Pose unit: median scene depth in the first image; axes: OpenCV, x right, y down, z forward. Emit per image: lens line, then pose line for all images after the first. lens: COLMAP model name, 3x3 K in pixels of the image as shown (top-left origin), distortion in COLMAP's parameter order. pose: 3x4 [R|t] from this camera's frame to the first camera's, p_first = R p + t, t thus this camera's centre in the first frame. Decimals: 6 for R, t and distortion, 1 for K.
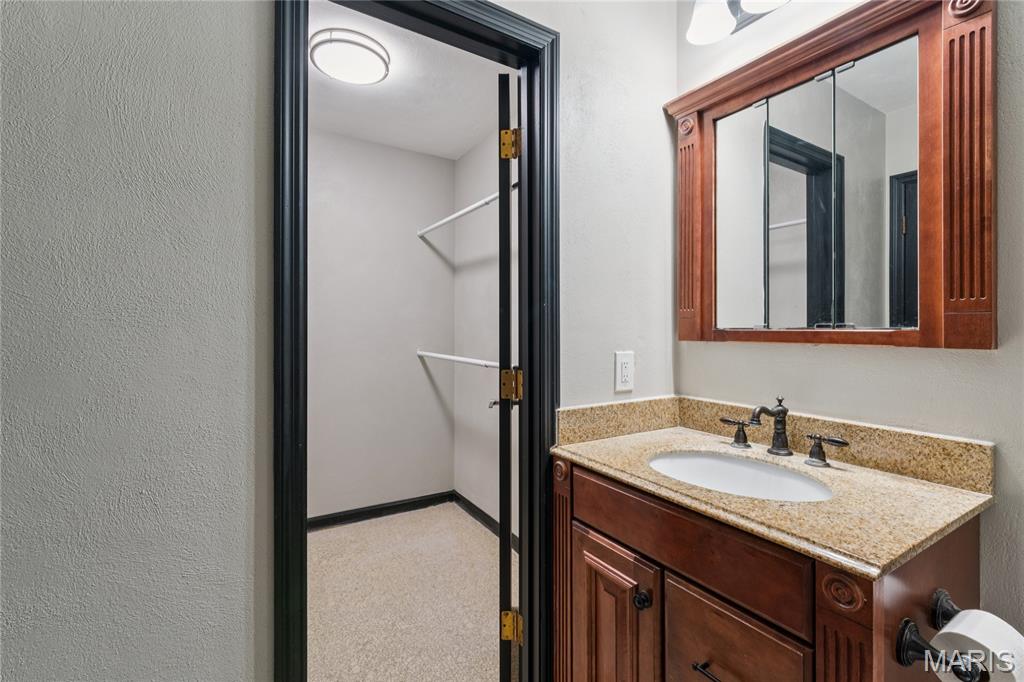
lens RADIAL K [[444.4, 0, 512.0], [0, 444.4, 341.0], [0, 0, 1]] dist [0.000918, 0.000102]
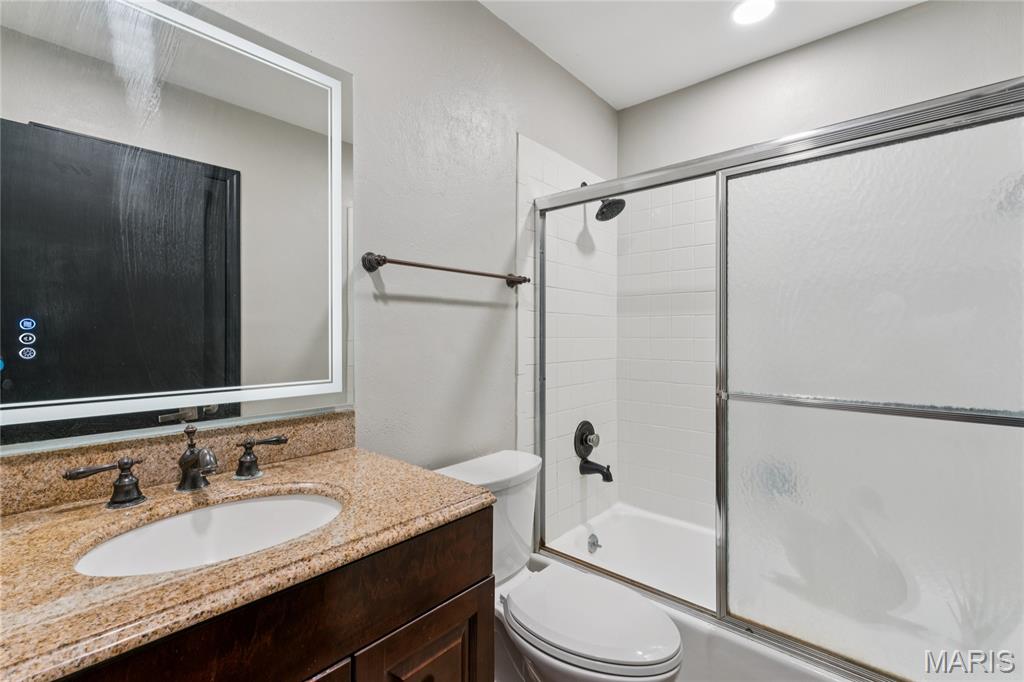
lens RADIAL K [[444.4, 0, 512.0], [0, 444.4, 341.0], [0, 0, 1]] dist [0.000918, 0.000102]
pose [[-0.313741, -0.009103, 0.949465, -0.254435], [0.011574, 0.999843, 0.013411, 0.005596], [-0.949438, 0.015197, -0.313586, 0.671325]]
